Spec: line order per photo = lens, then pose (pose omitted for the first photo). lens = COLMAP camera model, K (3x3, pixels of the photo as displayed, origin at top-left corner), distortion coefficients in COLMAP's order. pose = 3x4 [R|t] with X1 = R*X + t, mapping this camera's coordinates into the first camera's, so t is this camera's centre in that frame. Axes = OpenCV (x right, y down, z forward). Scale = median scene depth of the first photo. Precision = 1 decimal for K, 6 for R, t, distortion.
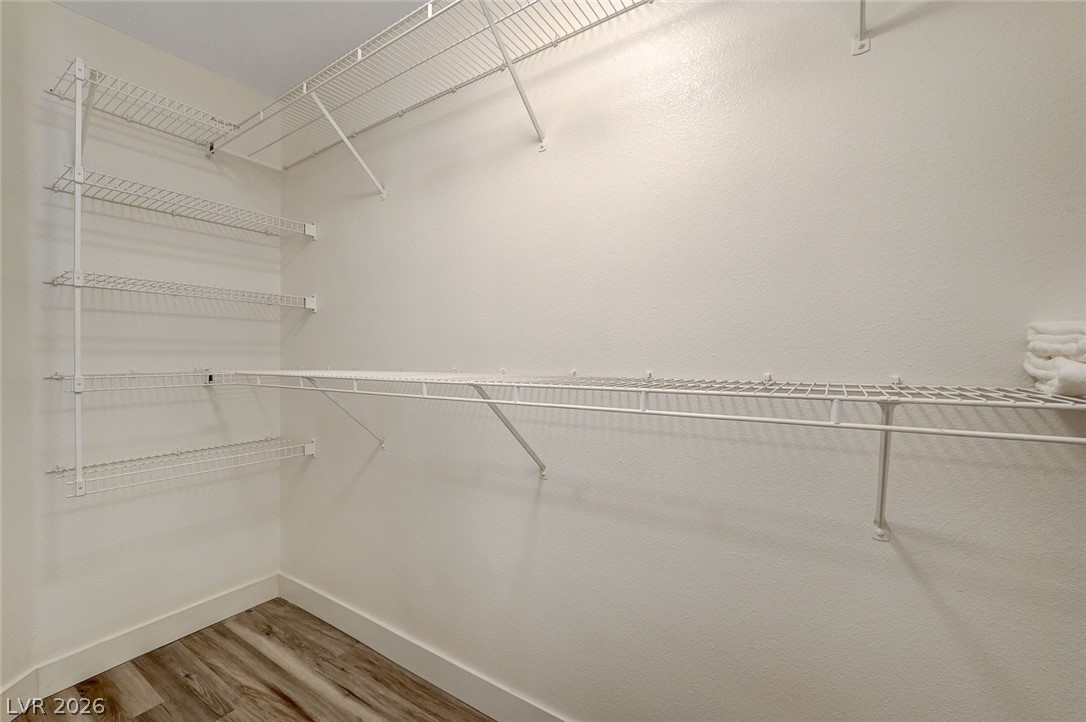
lens RADIAL K [[444.1, 0, 544.5], [0, 444.1, 360.3], [0, 0, 1]] dist [-0.000551, 0.000623]
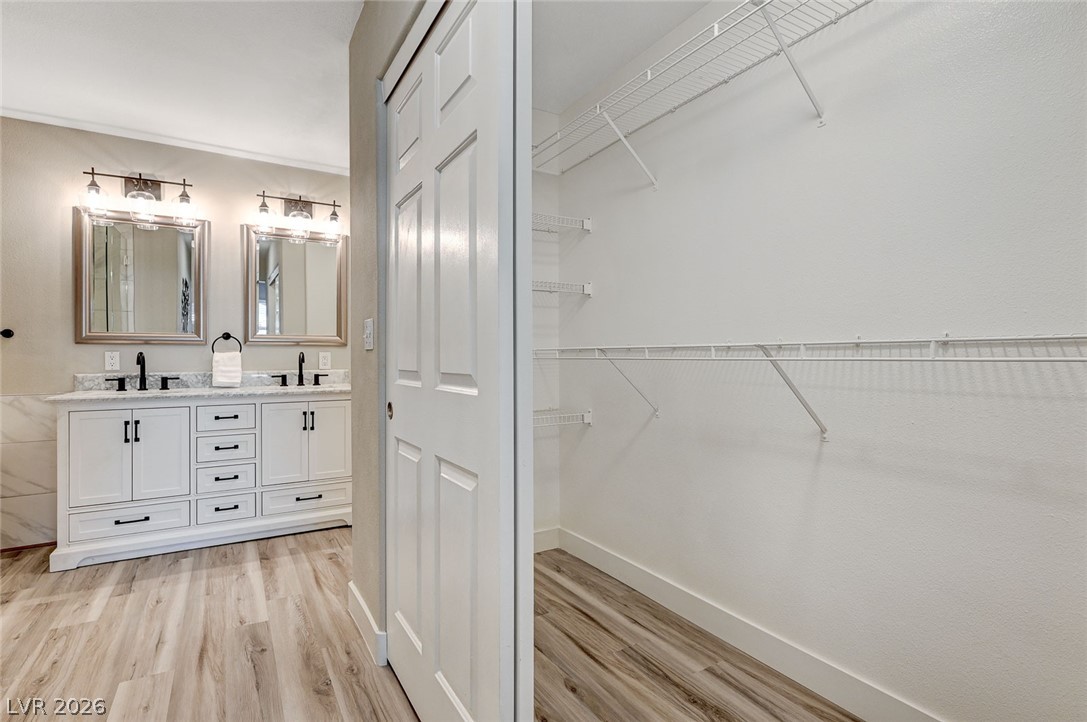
lens RADIAL K [[539.8, 0, 545.6], [0, 539.8, 356.6], [0, 0, 1]] dist [-0.002015, -0.000569]
pose [[0.903218, -0.004842, -0.429155, -0.042457], [0.002300, 0.999977, -0.006443, 0.064906], [0.429177, 0.004832, 0.903208, -0.358166]]
